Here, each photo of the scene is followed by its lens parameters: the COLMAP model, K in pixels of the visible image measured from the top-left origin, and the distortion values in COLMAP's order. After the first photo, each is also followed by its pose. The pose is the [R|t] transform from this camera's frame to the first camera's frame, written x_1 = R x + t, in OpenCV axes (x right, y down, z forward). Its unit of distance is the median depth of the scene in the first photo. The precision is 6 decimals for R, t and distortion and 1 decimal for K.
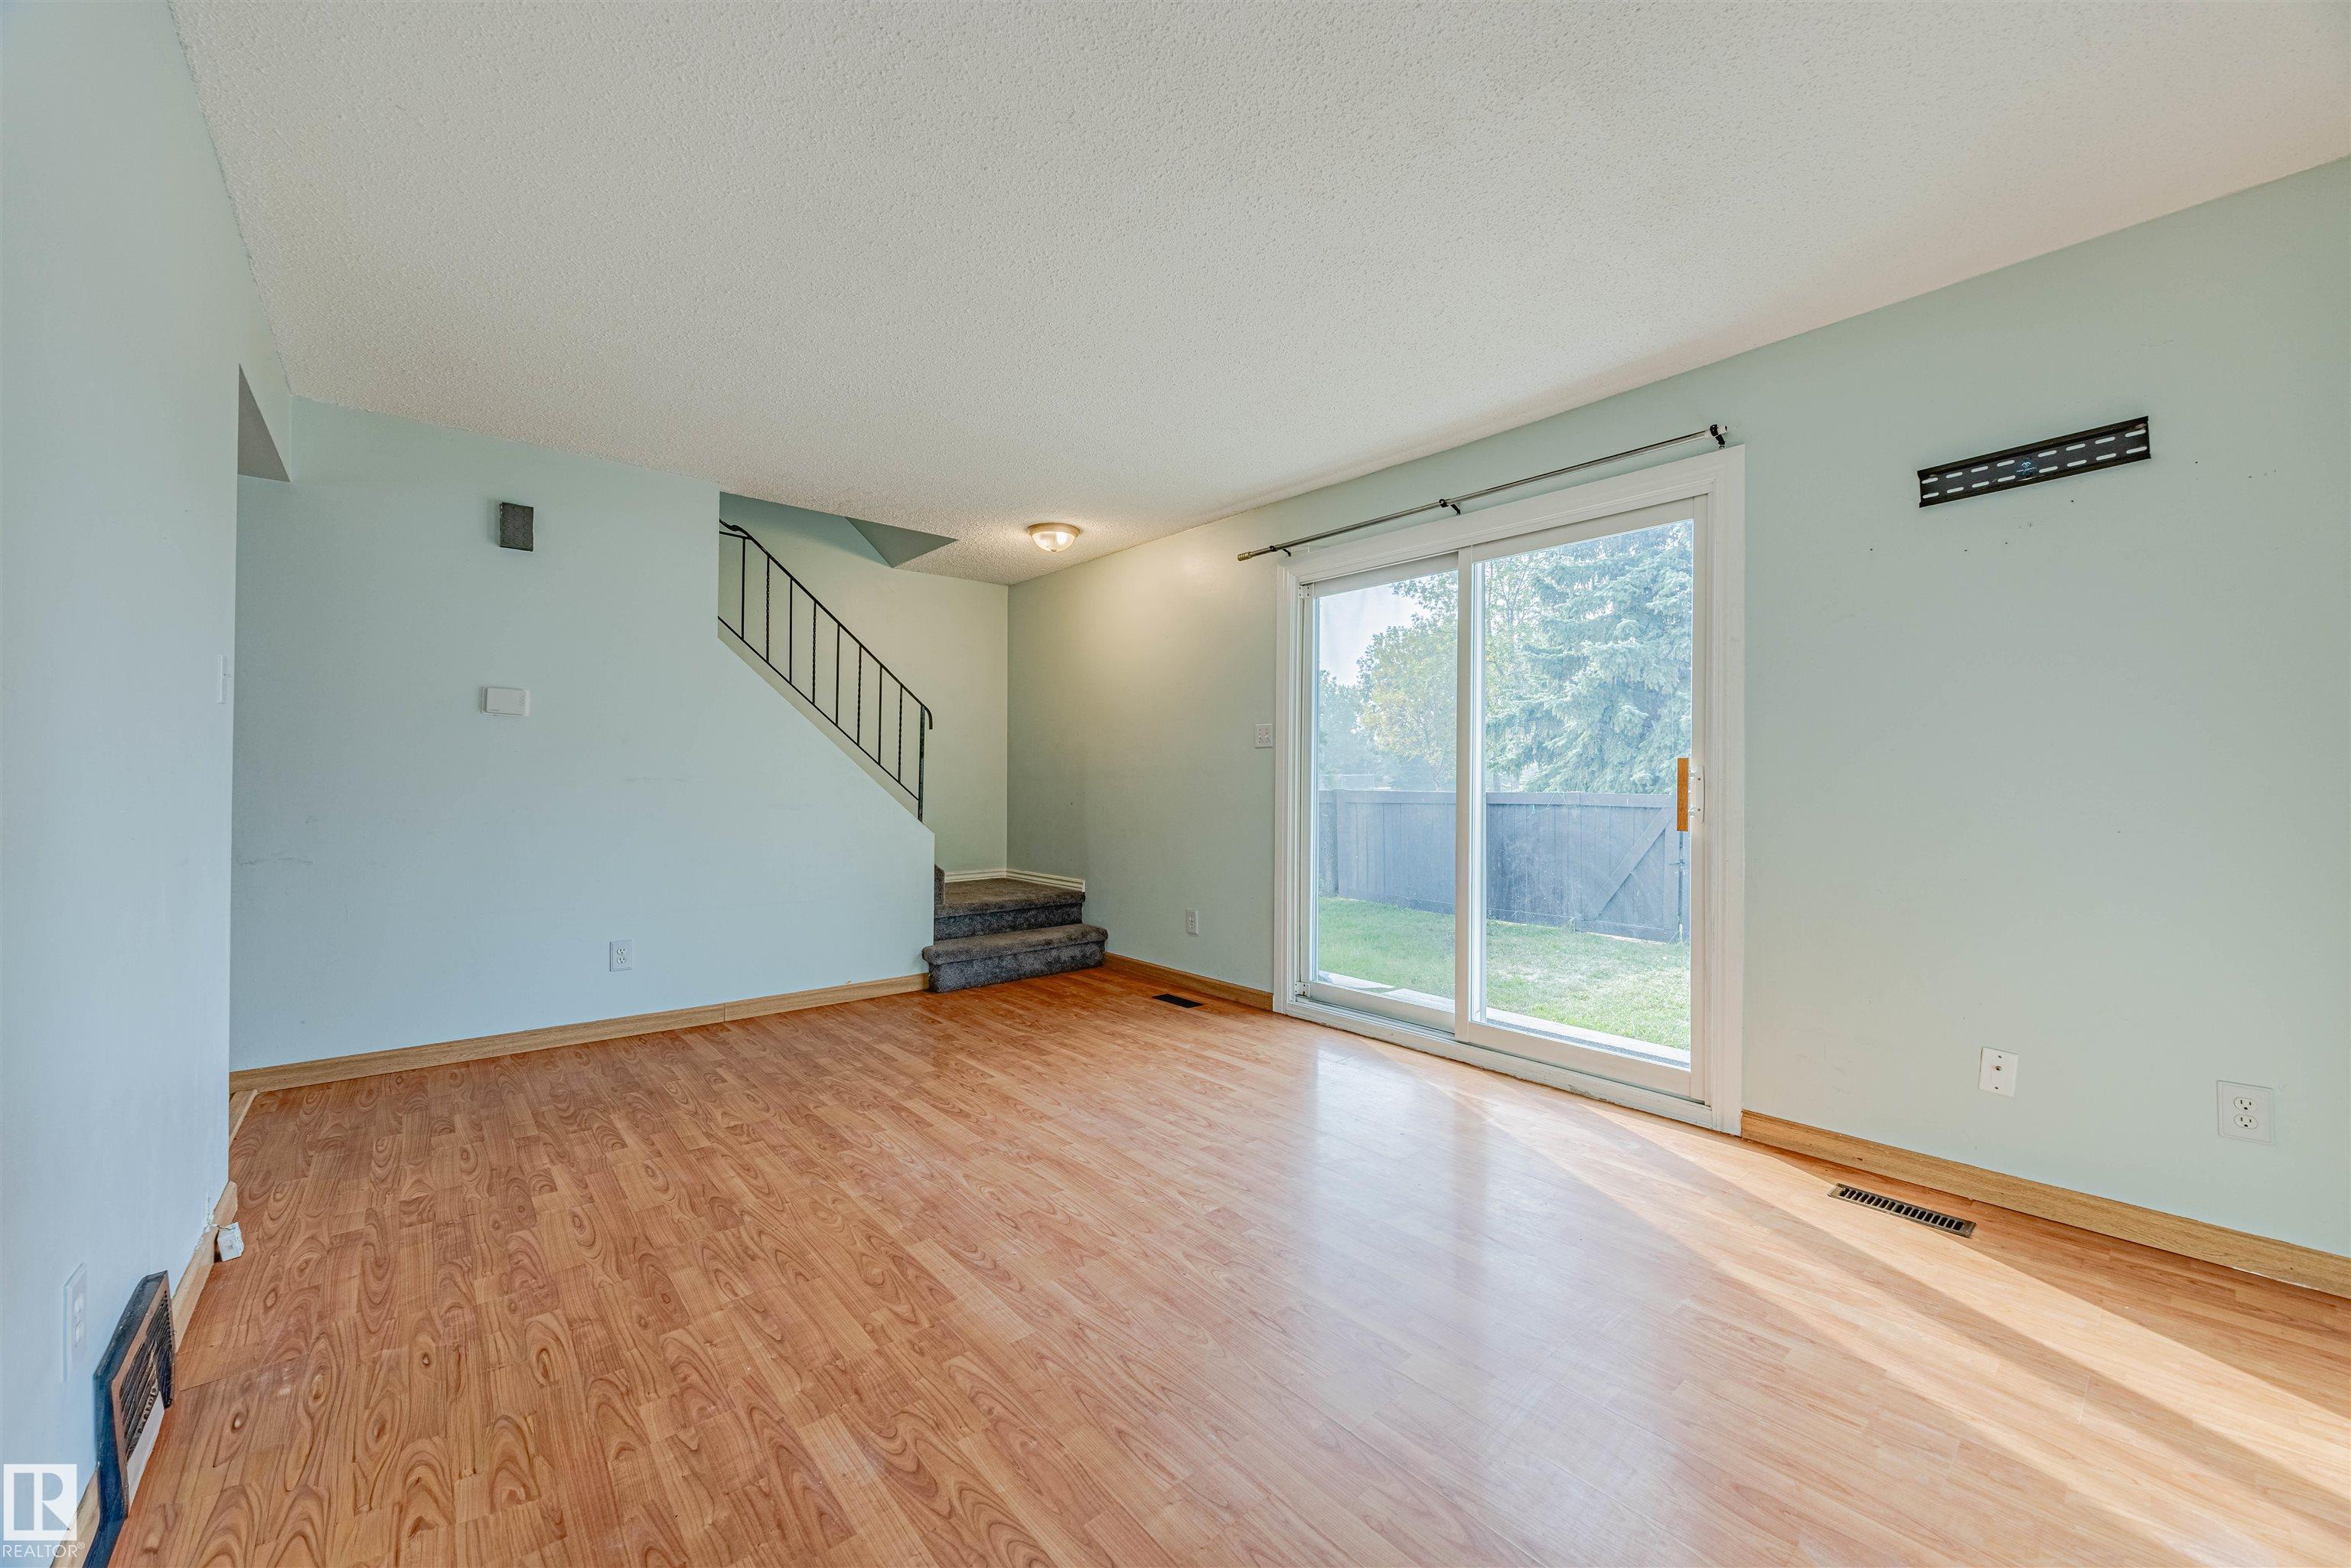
lens RADIAL K [[880.9, 0, 1183.2], [0, 880.9, 778.9], [0, 0, 1]] dist [-0.001567, 0.000113]
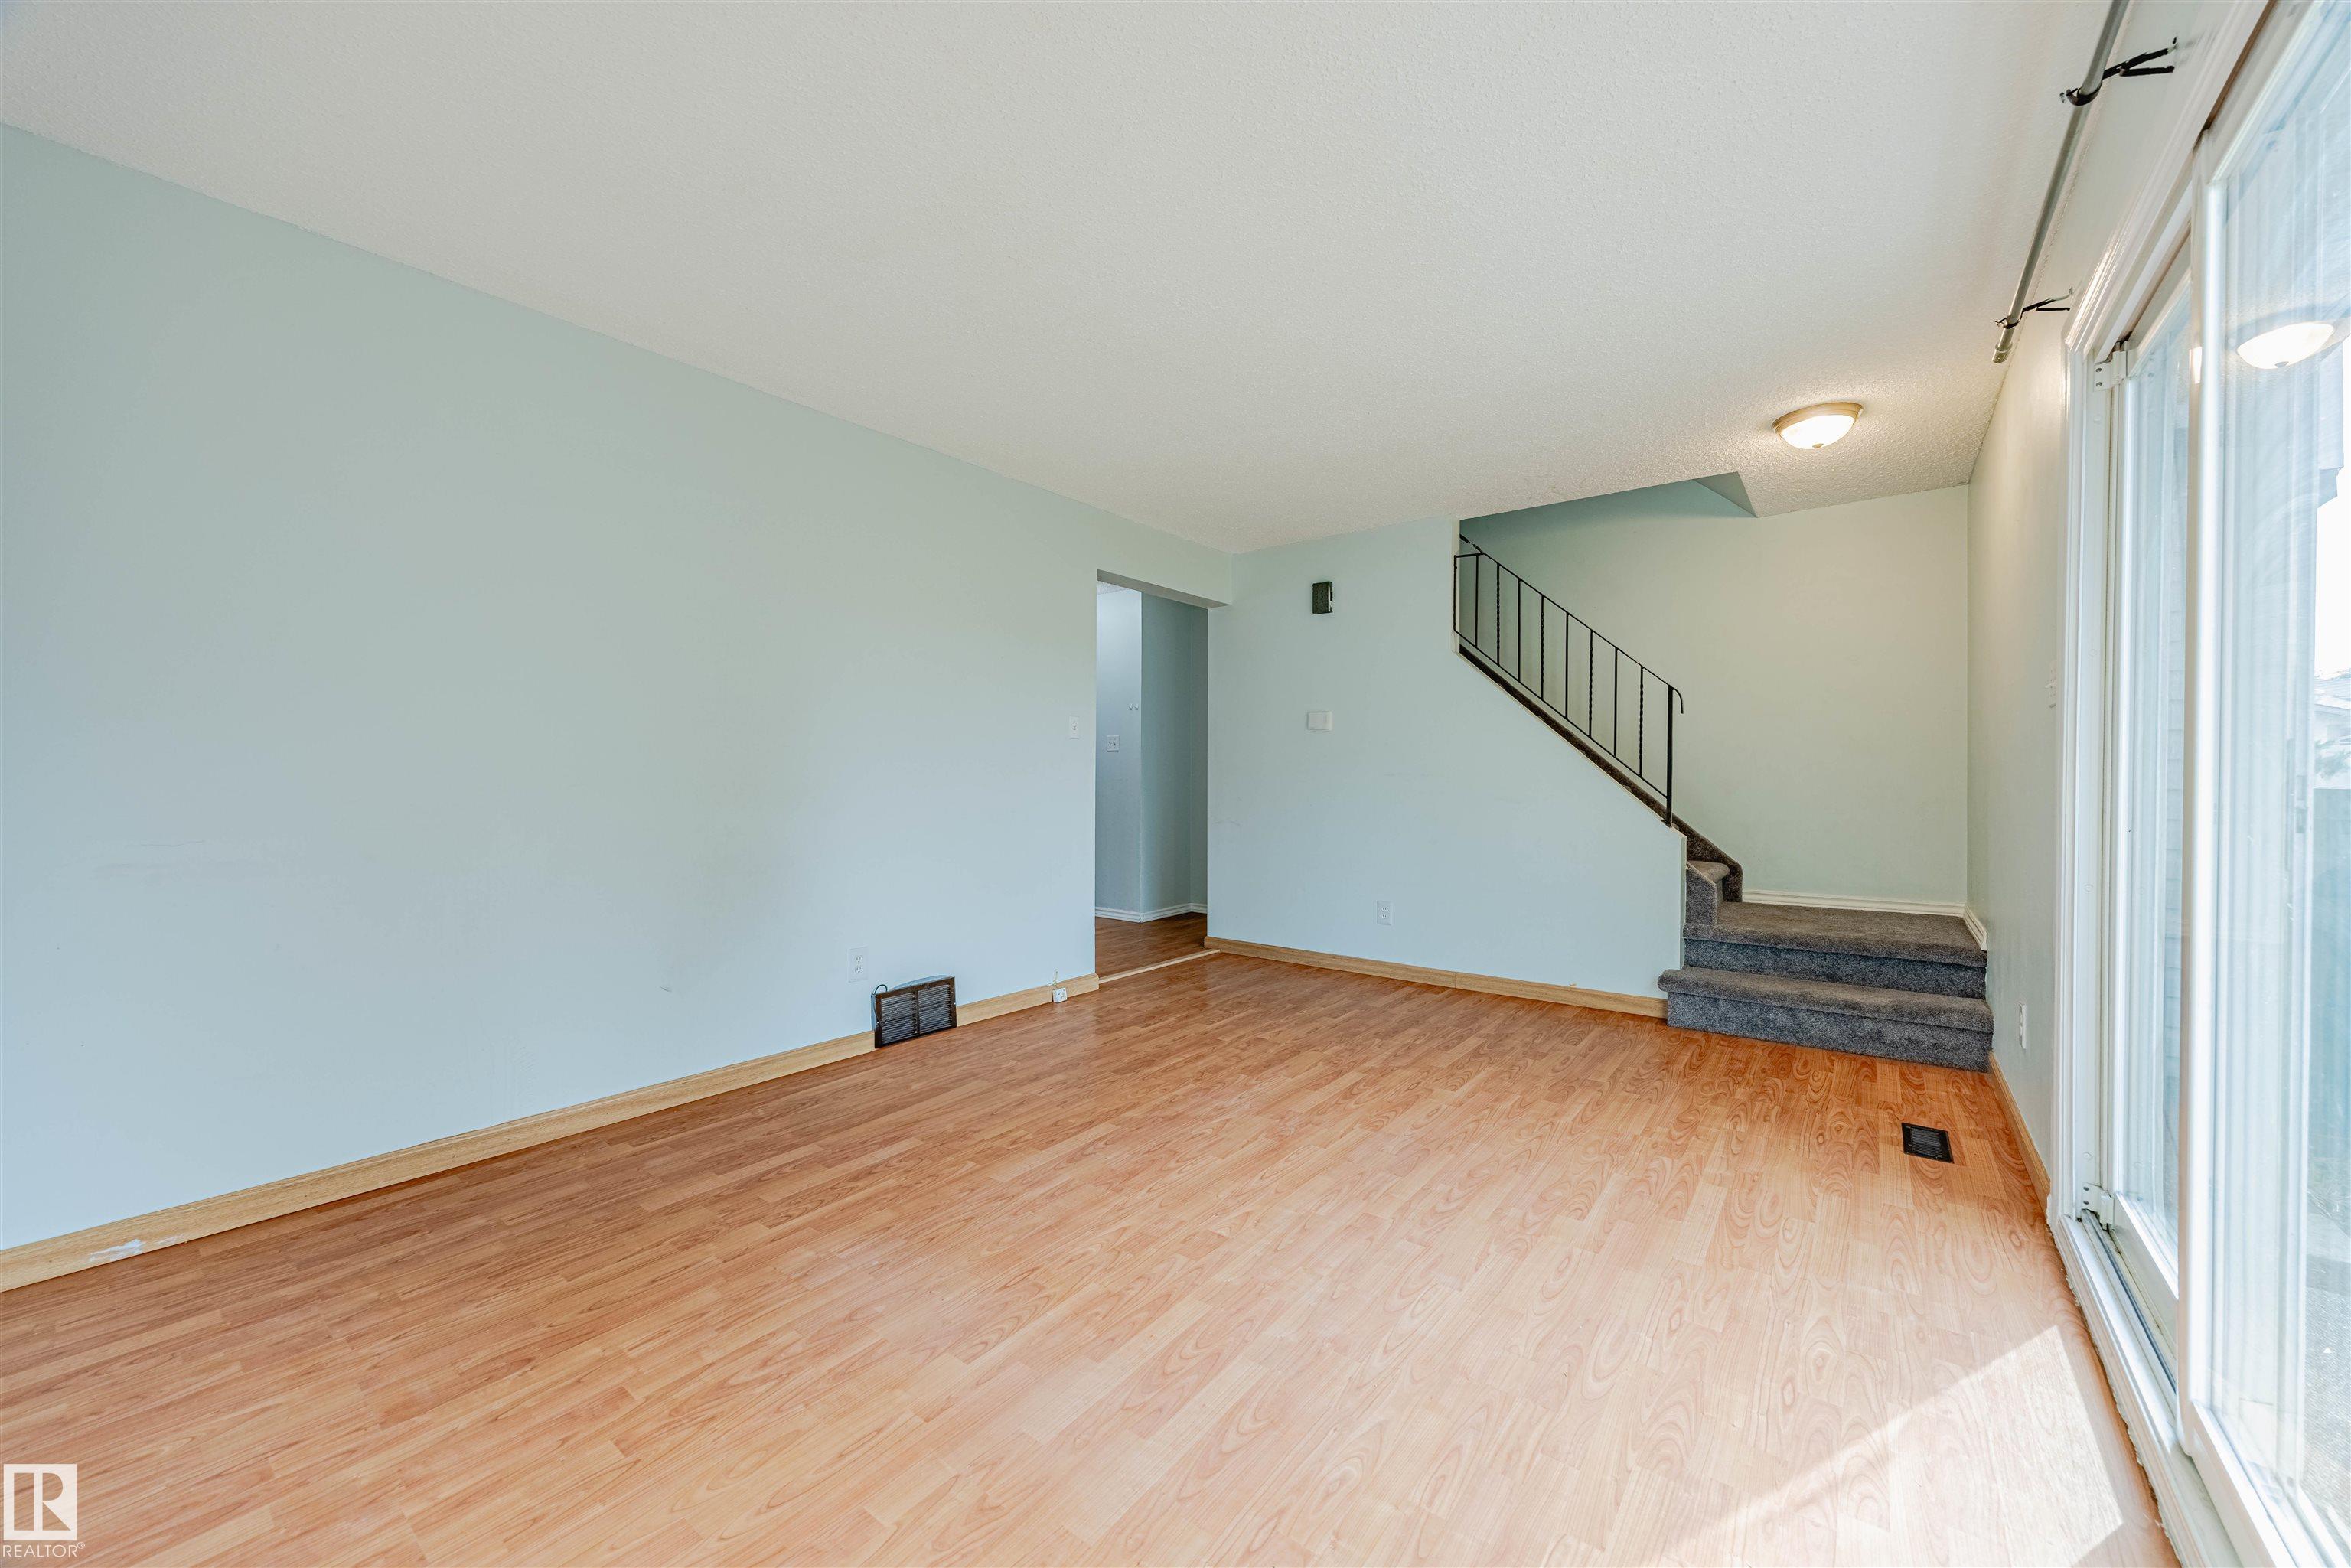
lens RADIAL K [[880.9, 0, 1185.5], [0, 880.9, 789.0], [0, 0, 1]] dist [-0.001567, 0.000113]
pose [[0.201106, 0.009466, -0.979524, 0.677658], [0.006992, 0.999914, 0.011098, 0.005278], [0.979545, -0.009081, 0.201022, 0.564780]]
